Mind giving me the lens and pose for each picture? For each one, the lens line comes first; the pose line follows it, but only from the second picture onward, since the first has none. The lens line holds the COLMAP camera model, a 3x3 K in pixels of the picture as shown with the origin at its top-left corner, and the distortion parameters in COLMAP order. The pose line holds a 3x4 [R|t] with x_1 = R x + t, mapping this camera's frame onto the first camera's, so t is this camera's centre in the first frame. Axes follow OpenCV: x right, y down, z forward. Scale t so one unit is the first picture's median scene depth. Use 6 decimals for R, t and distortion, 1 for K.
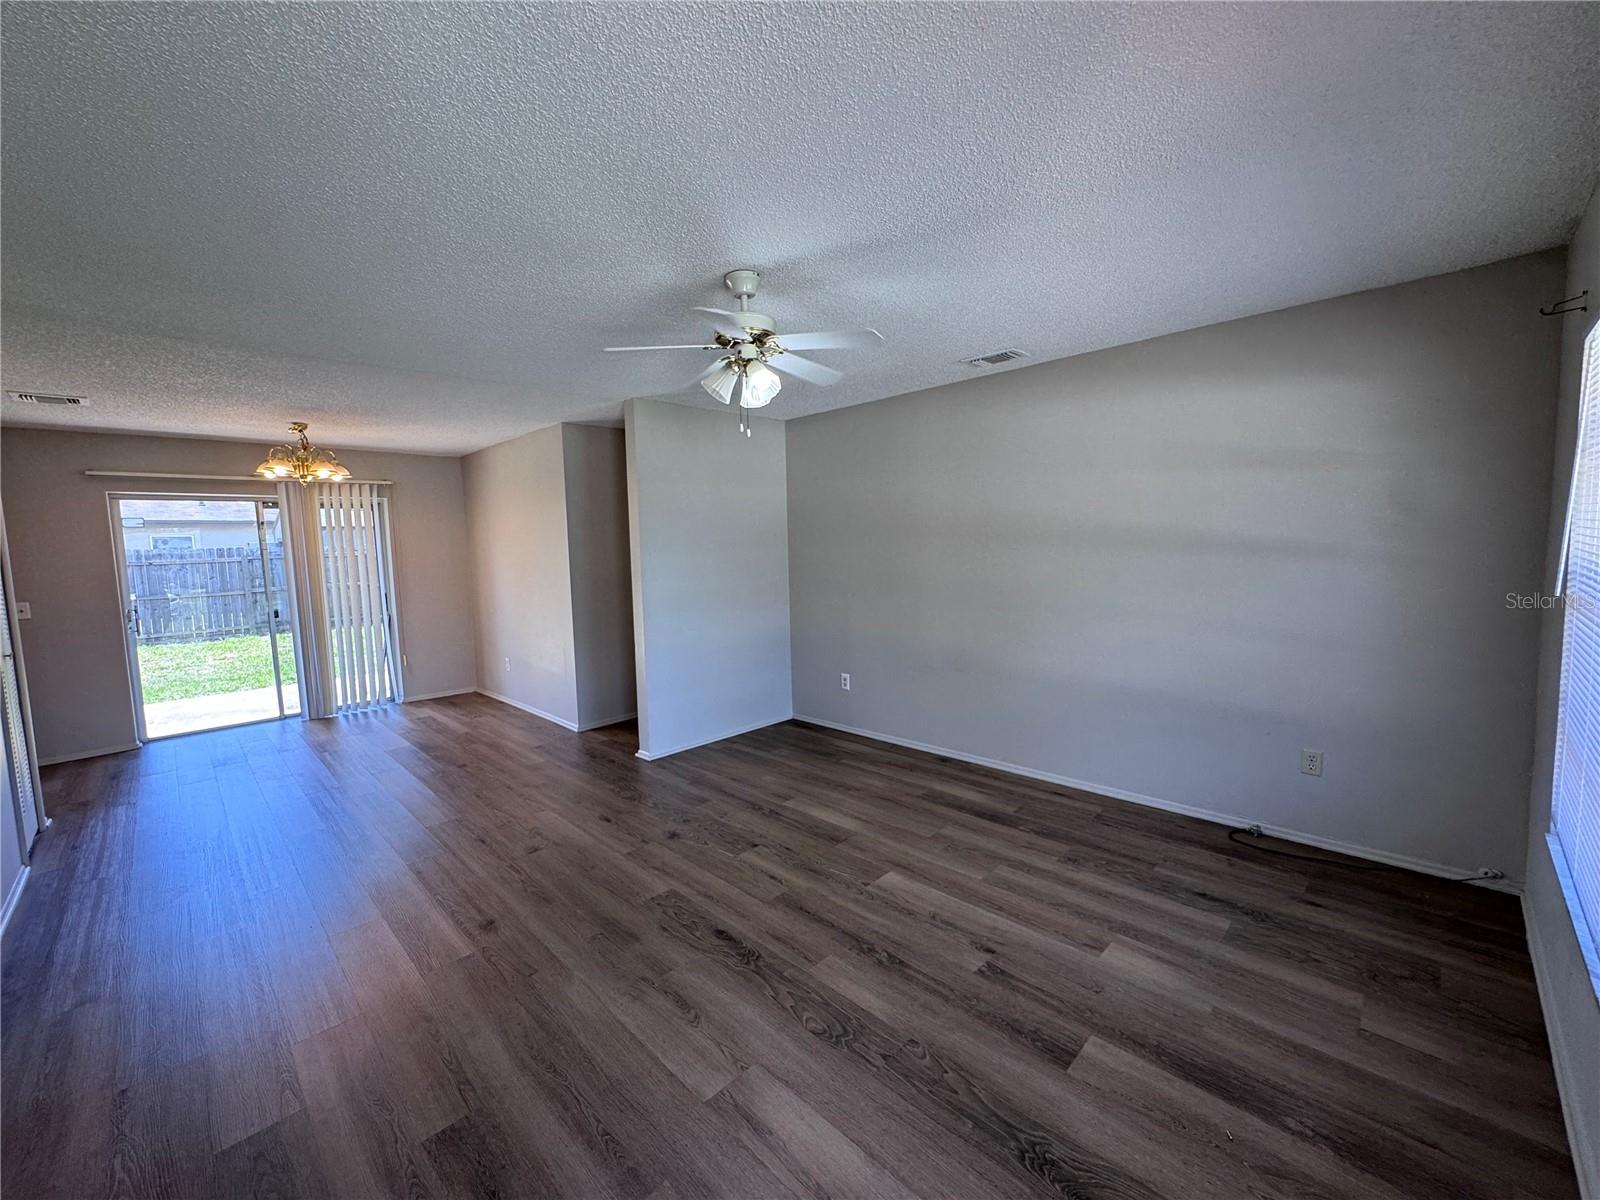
lens RADIAL K [[643.8, 0, 799.8], [0, 643.8, 599.1], [0, 0, 1]] dist [-0.004996, 0.000678]
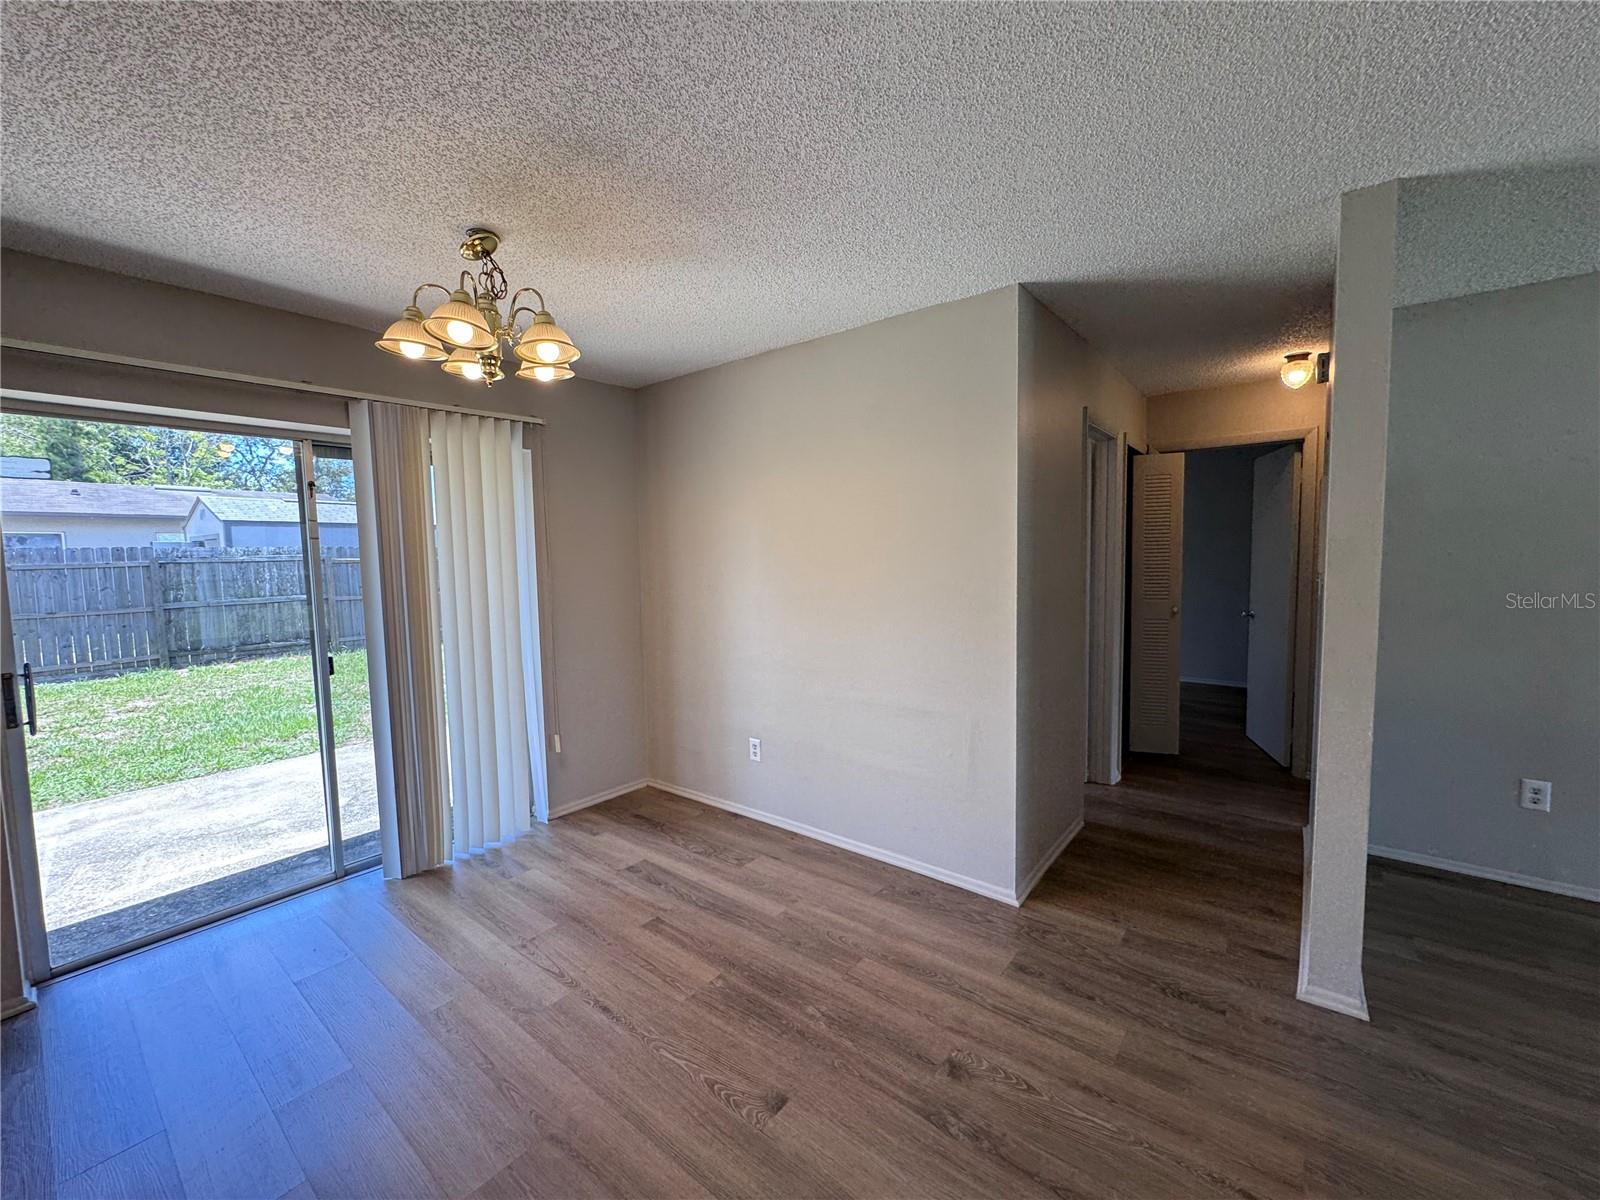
lens RADIAL K [[645.2, 0, 801.6], [0, 645.2, 598.9], [0, 0, 1]] dist [-0.001595, -0.000133]
pose [[0.993915, -0.000504, 0.110150, -0.509014], [0.002051, 0.999901, -0.013934, -0.023743], [-0.110132, 0.014075, 0.993817, 0.460876]]
